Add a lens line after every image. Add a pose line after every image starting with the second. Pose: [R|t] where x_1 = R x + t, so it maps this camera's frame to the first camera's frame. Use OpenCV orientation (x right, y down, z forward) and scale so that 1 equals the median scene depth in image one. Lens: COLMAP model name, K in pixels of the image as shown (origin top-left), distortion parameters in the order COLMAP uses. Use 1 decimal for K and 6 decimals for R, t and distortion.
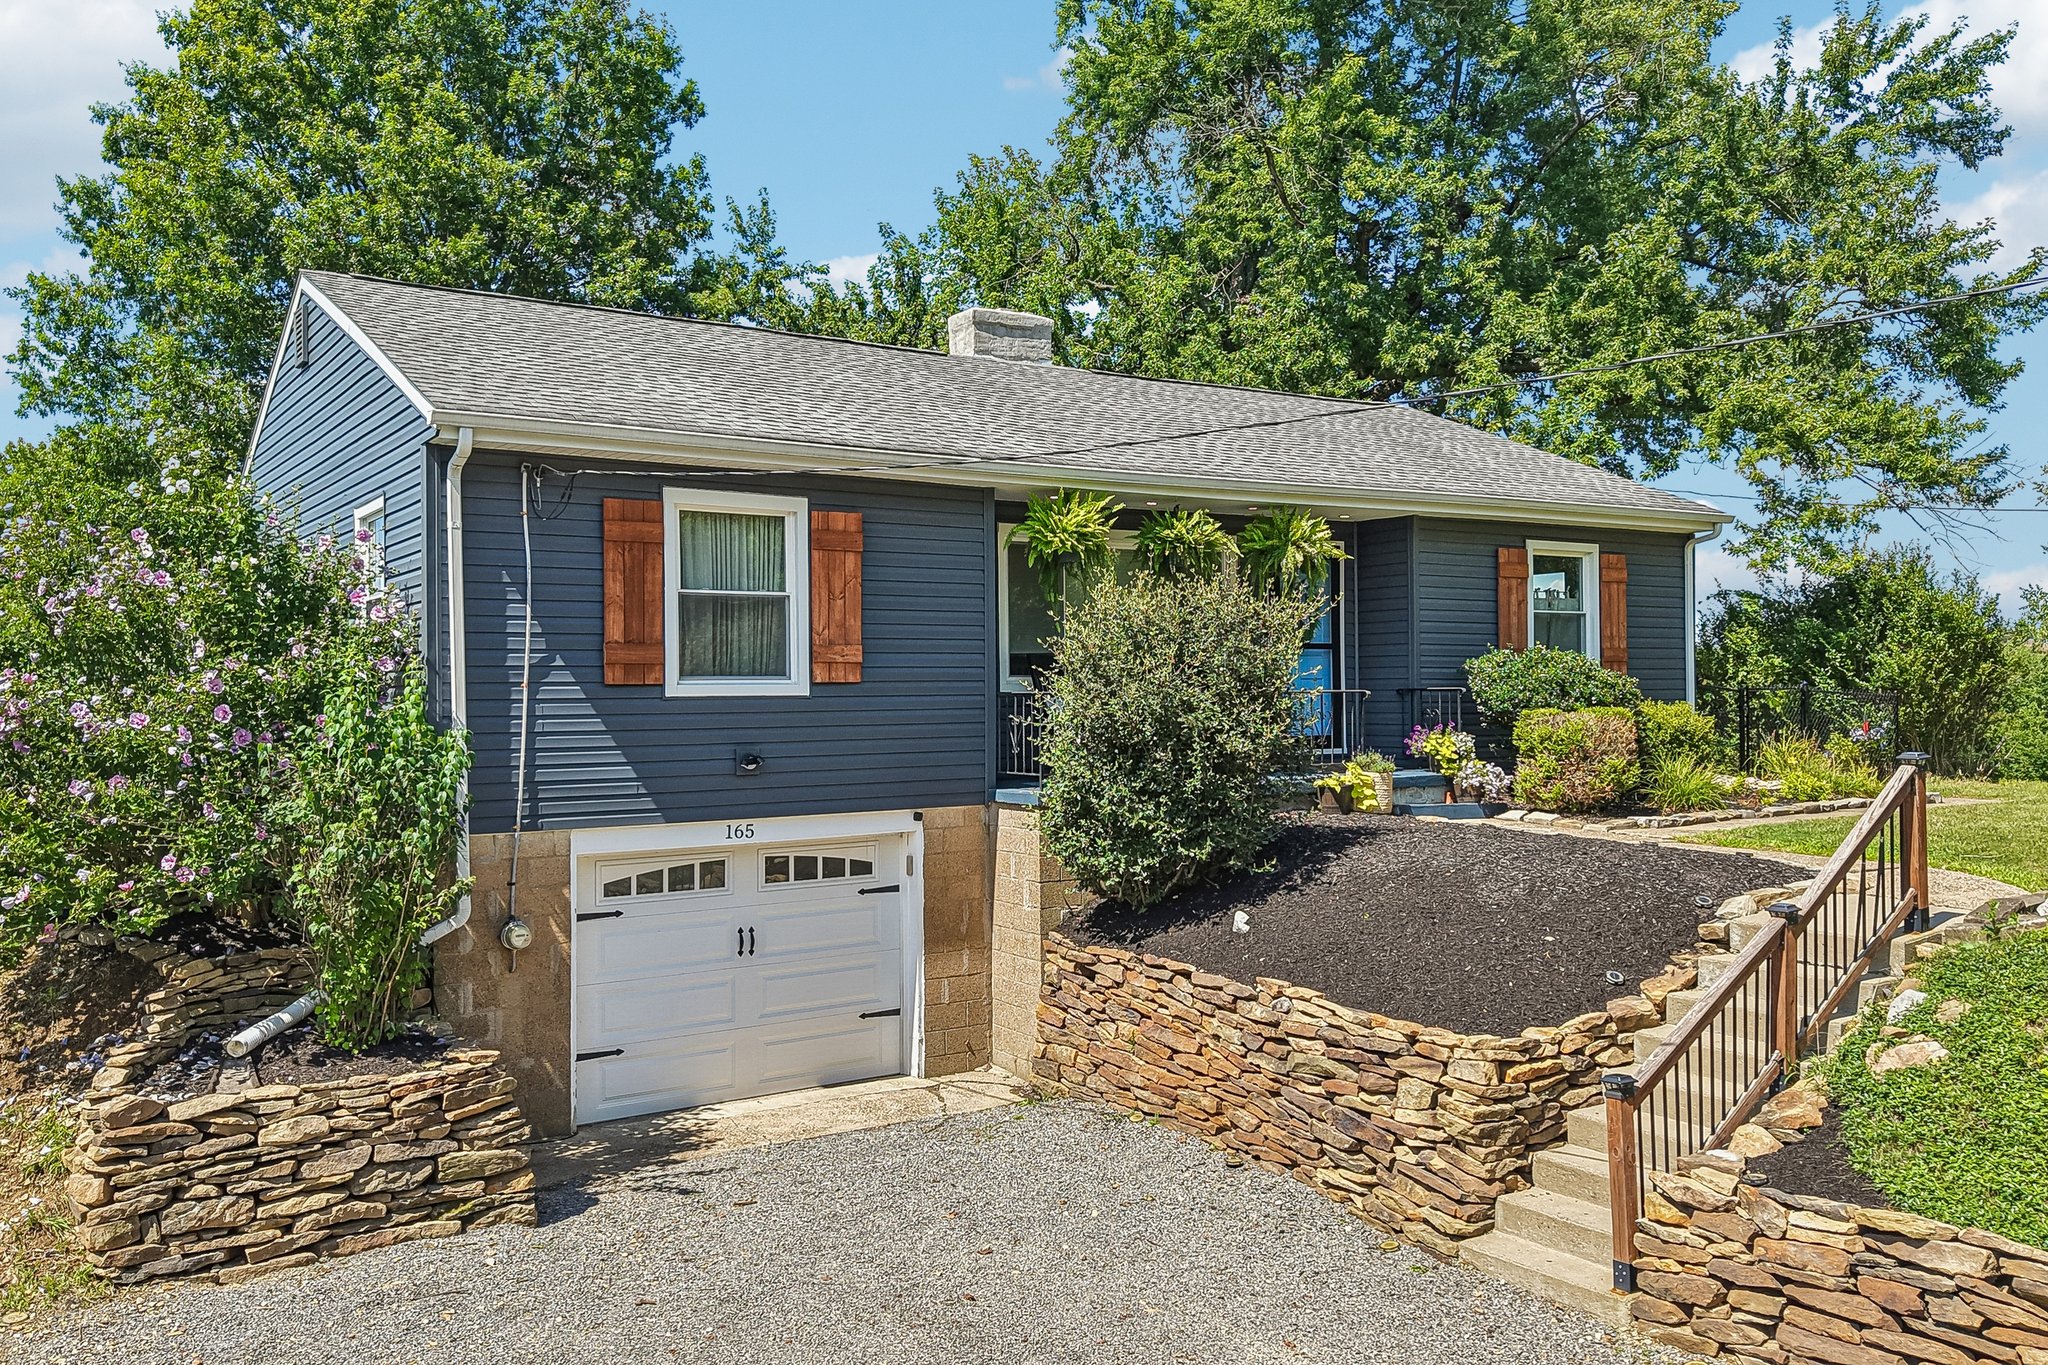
lens RADIAL K [[1602.9, 0, 1024.0], [0, 1602.9, 682.5], [0, 0, 1]] dist [0.096776, -0.264160]
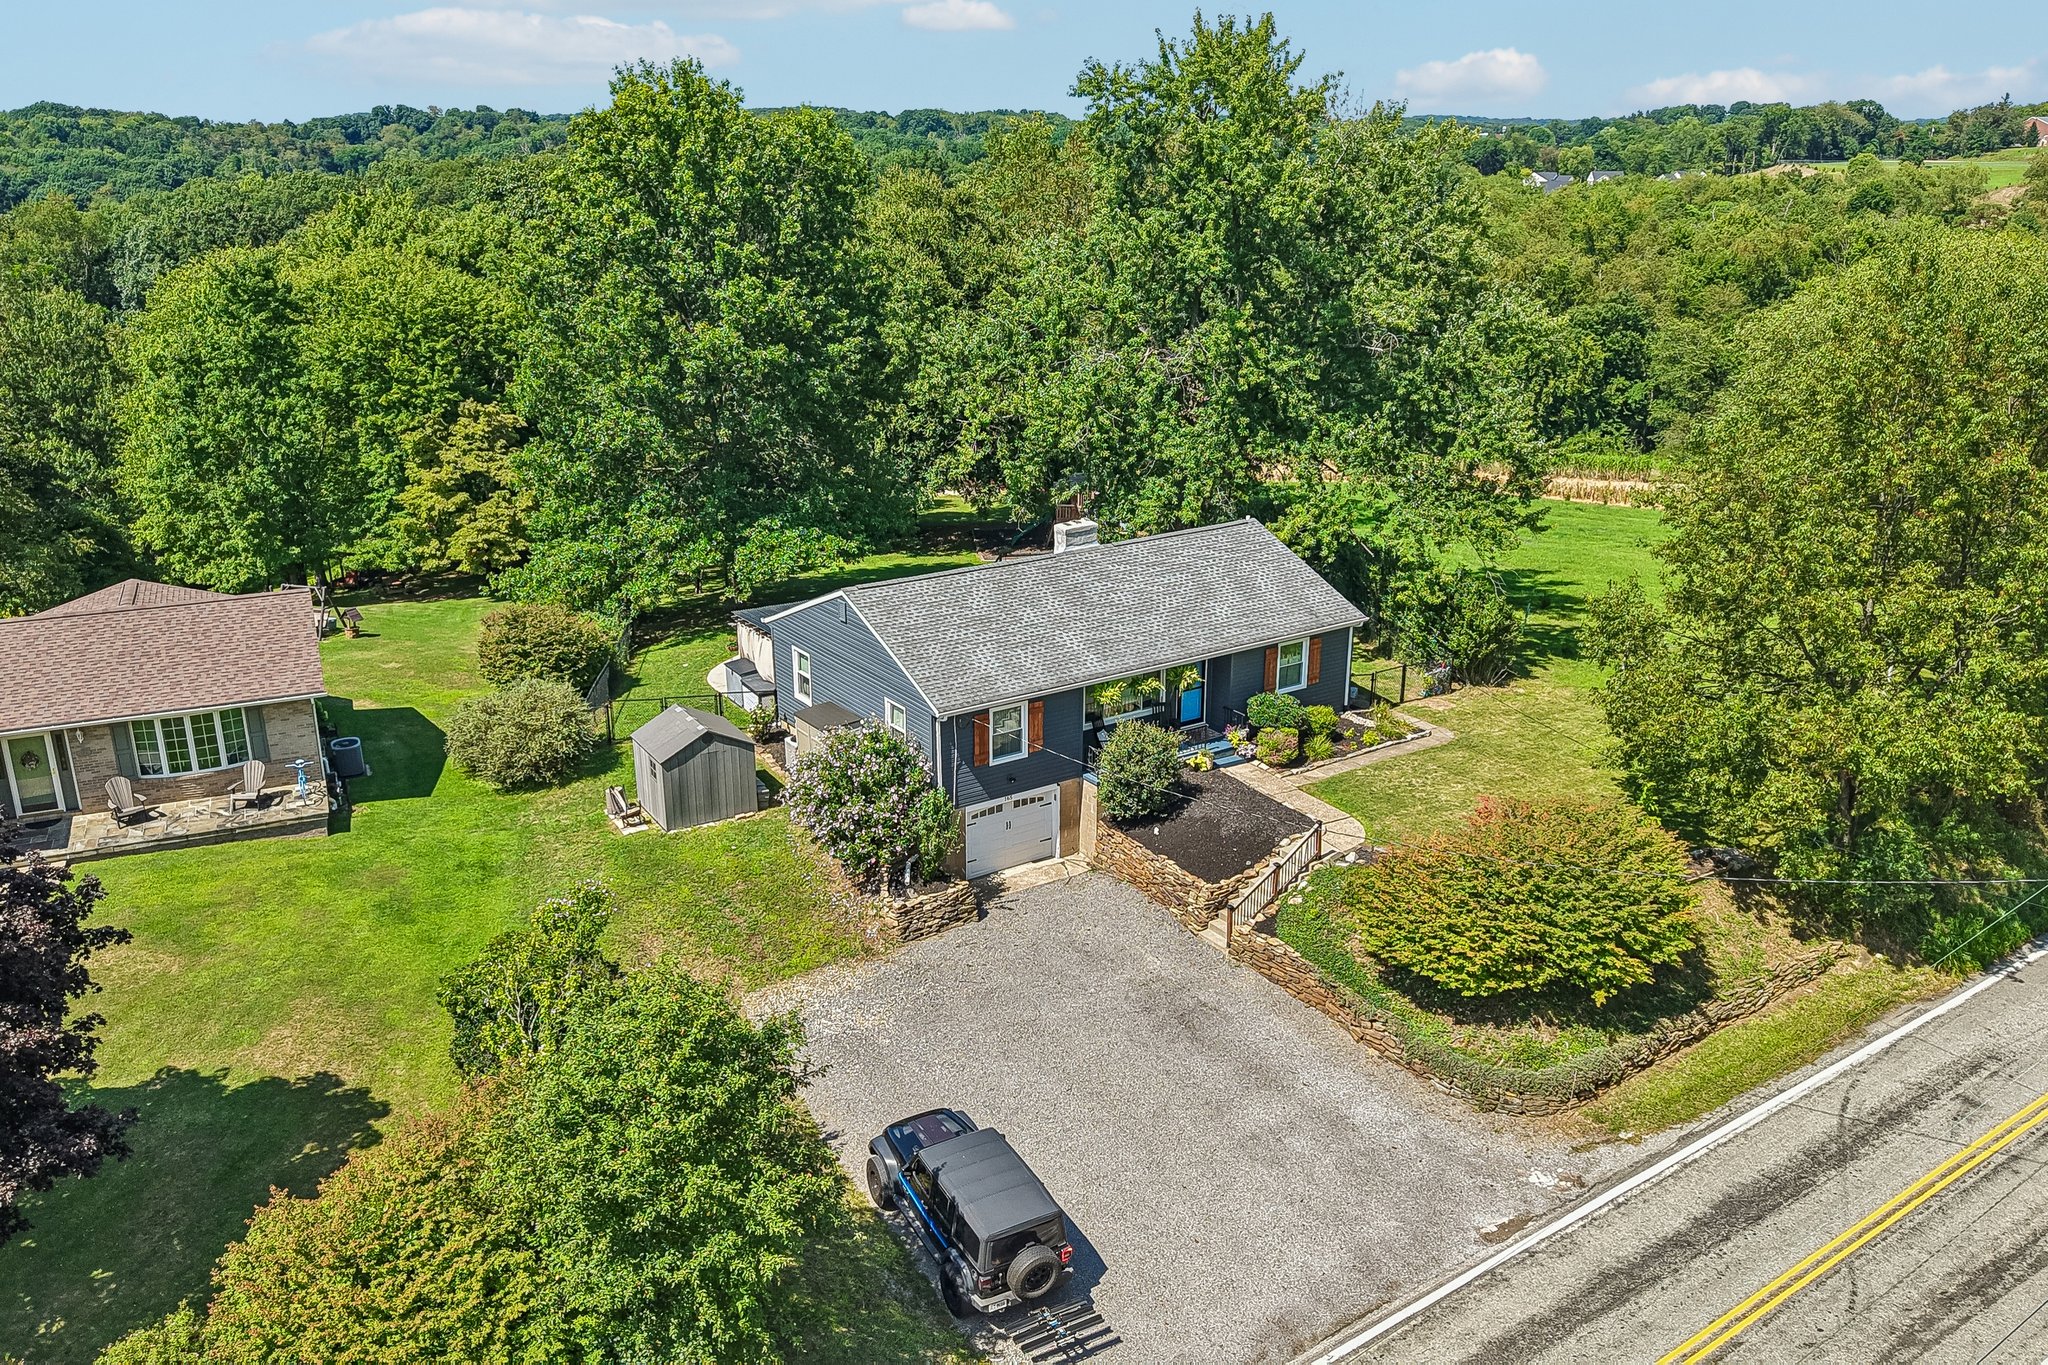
lens RADIAL K [[1602.9, 0, 1024.0], [0, 1602.9, 682.5], [0, 0, 1]] dist [0.096776, -0.264160]
pose [[0.999900, 0.006185, 0.012691, -0.163475], [-0.010030, 0.943828, 0.330284, -1.073112], [-0.009936, -0.330379, 0.943796, -1.794315]]
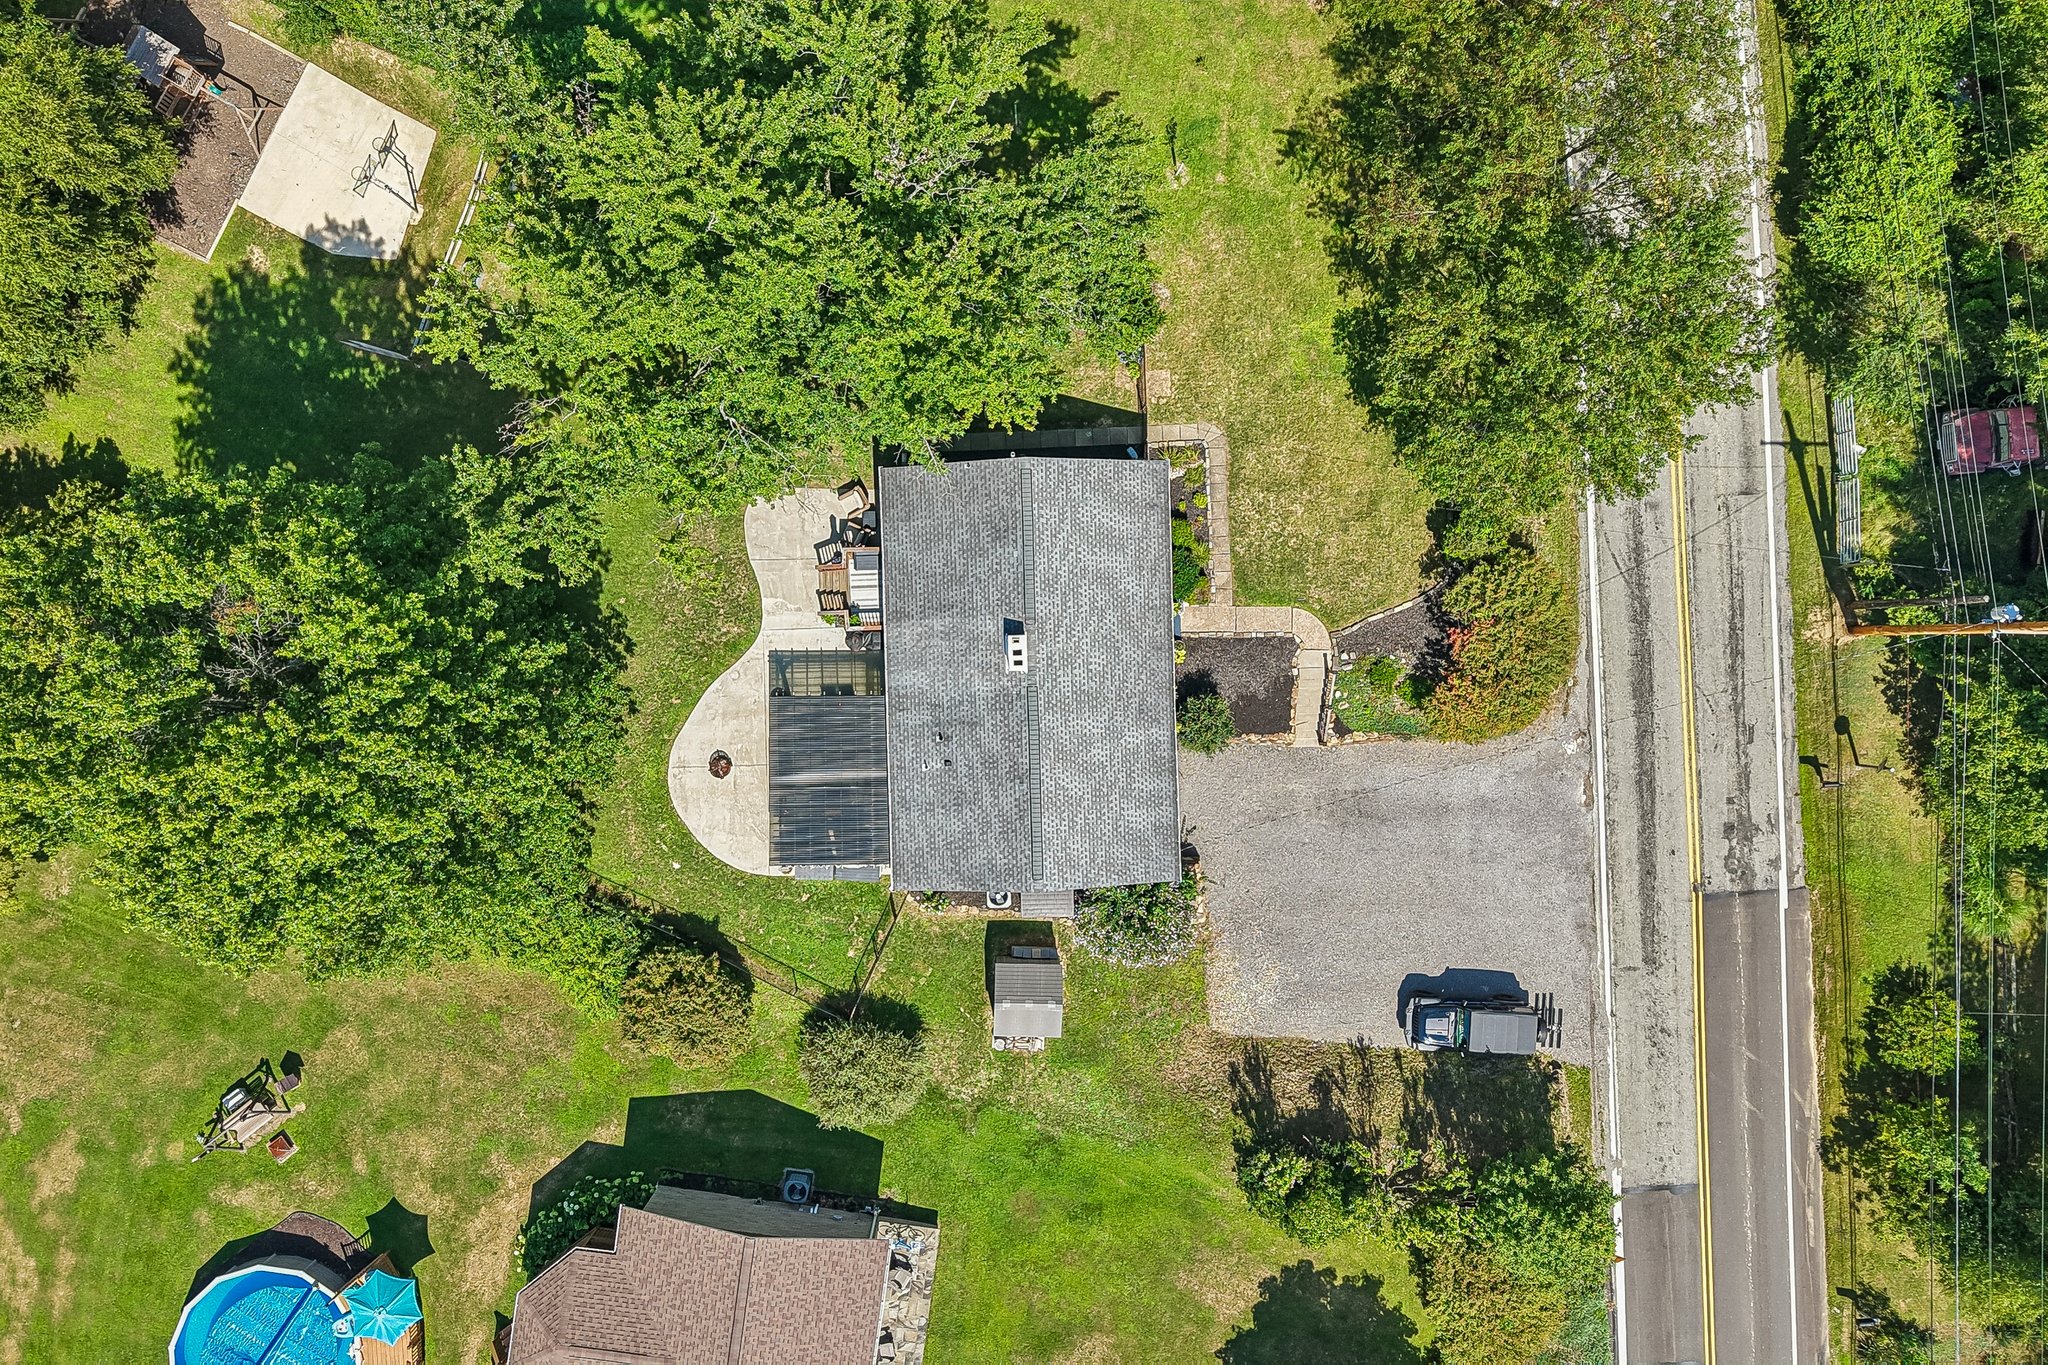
lens RADIAL K [[1602.9, 0, 1024.0], [0, 1602.9, 682.5], [0, 0, 1]] dist [0.096776, -0.264160]
pose [[0.524556, -0.850905, 0.028322, -0.176871], [-0.030040, 0.014747, 0.999440, -3.905199], [-0.850846, -0.525113, -0.017826, 1.321626]]
